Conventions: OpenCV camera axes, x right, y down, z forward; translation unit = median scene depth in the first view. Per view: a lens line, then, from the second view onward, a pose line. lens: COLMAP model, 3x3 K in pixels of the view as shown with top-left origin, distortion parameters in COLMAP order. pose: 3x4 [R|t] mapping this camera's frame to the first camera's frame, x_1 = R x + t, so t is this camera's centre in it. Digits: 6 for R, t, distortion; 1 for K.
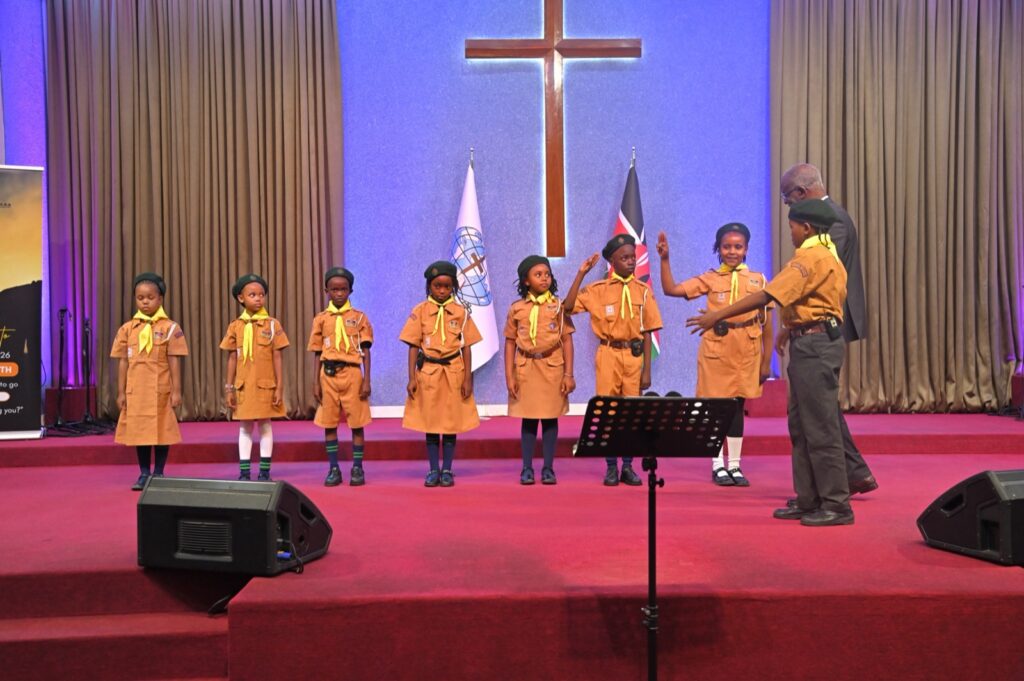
lens RADIAL K [[1031.1, 0, 498.6], [0, 1031.1, 342.9], [0, 0, 1]] dist [0.077983, 0.000000]
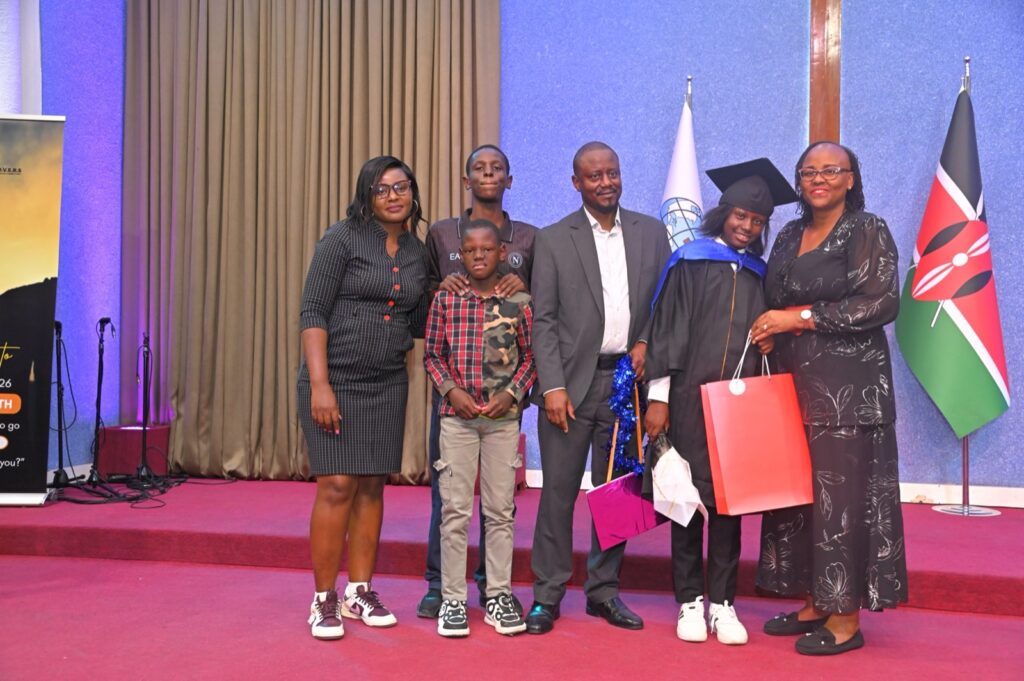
lens RADIAL K [[941.8, 0, 520.3], [0, 941.8, 350.2], [0, 0, 1]] dist [0.053802, 0.000000]
pose [[0.970652, 0.016199, -0.239944, 0.015691], [-0.020632, 0.999659, -0.015977, -0.006496], [0.239603, 0.020458, 0.970655, 0.398289]]
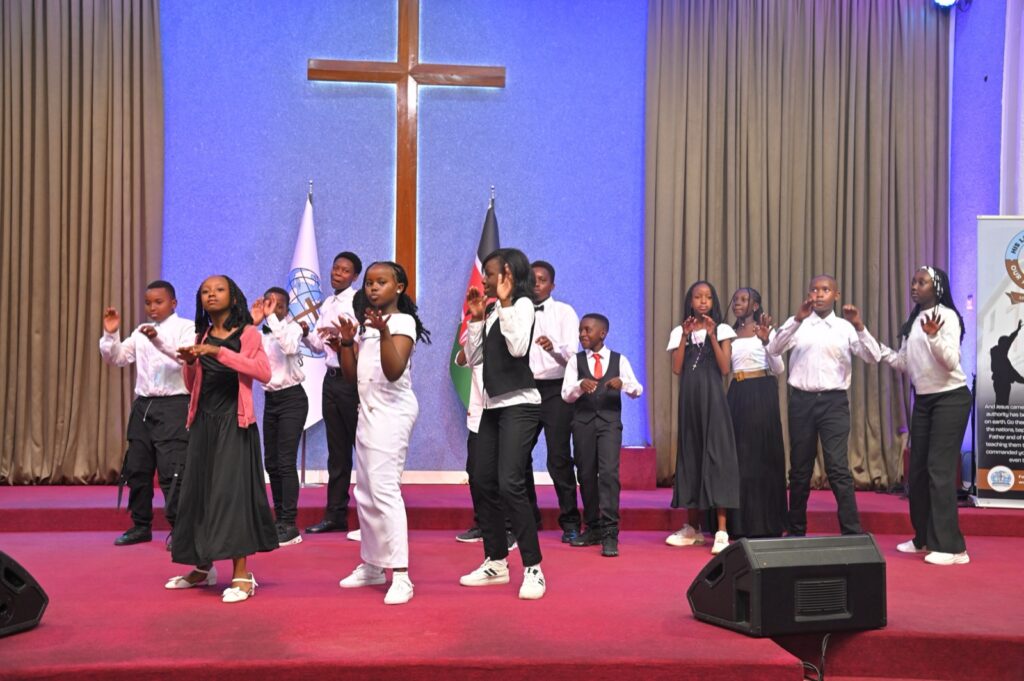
lens RADIAL K [[1241.3, 0, 511.9], [0, 1241.3, 347.3], [0, 0, 1]] dist [0.173721, 0.000000]
pose [[0.998435, 0.025198, 0.049918, 0.094728], [-0.022776, 0.998563, -0.048507, 0.003371], [-0.051069, 0.047294, 0.997575, -0.074743]]
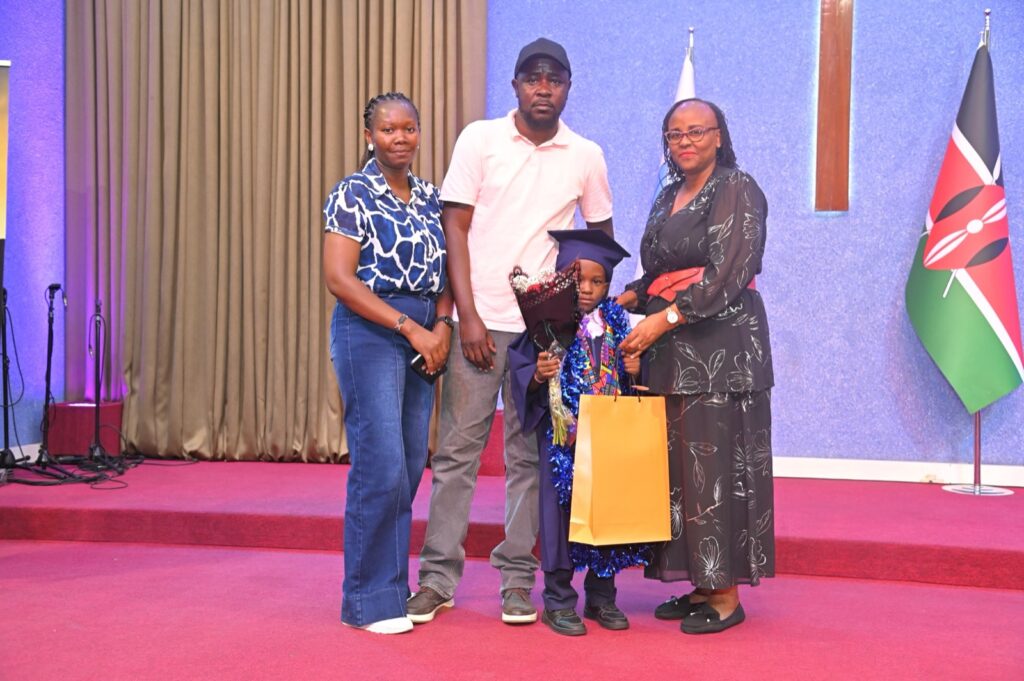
lens RADIAL K [[1095.8, 0, 521.4], [0, 1095.8, 348.7], [0, 0, 1]] dist [0.120528, 0.000000]
pose [[0.977813, 0.024222, -0.208074, 0.015718], [-0.023258, 0.999704, 0.007076, -0.004456], [0.208184, -0.002079, 0.978087, 0.342573]]
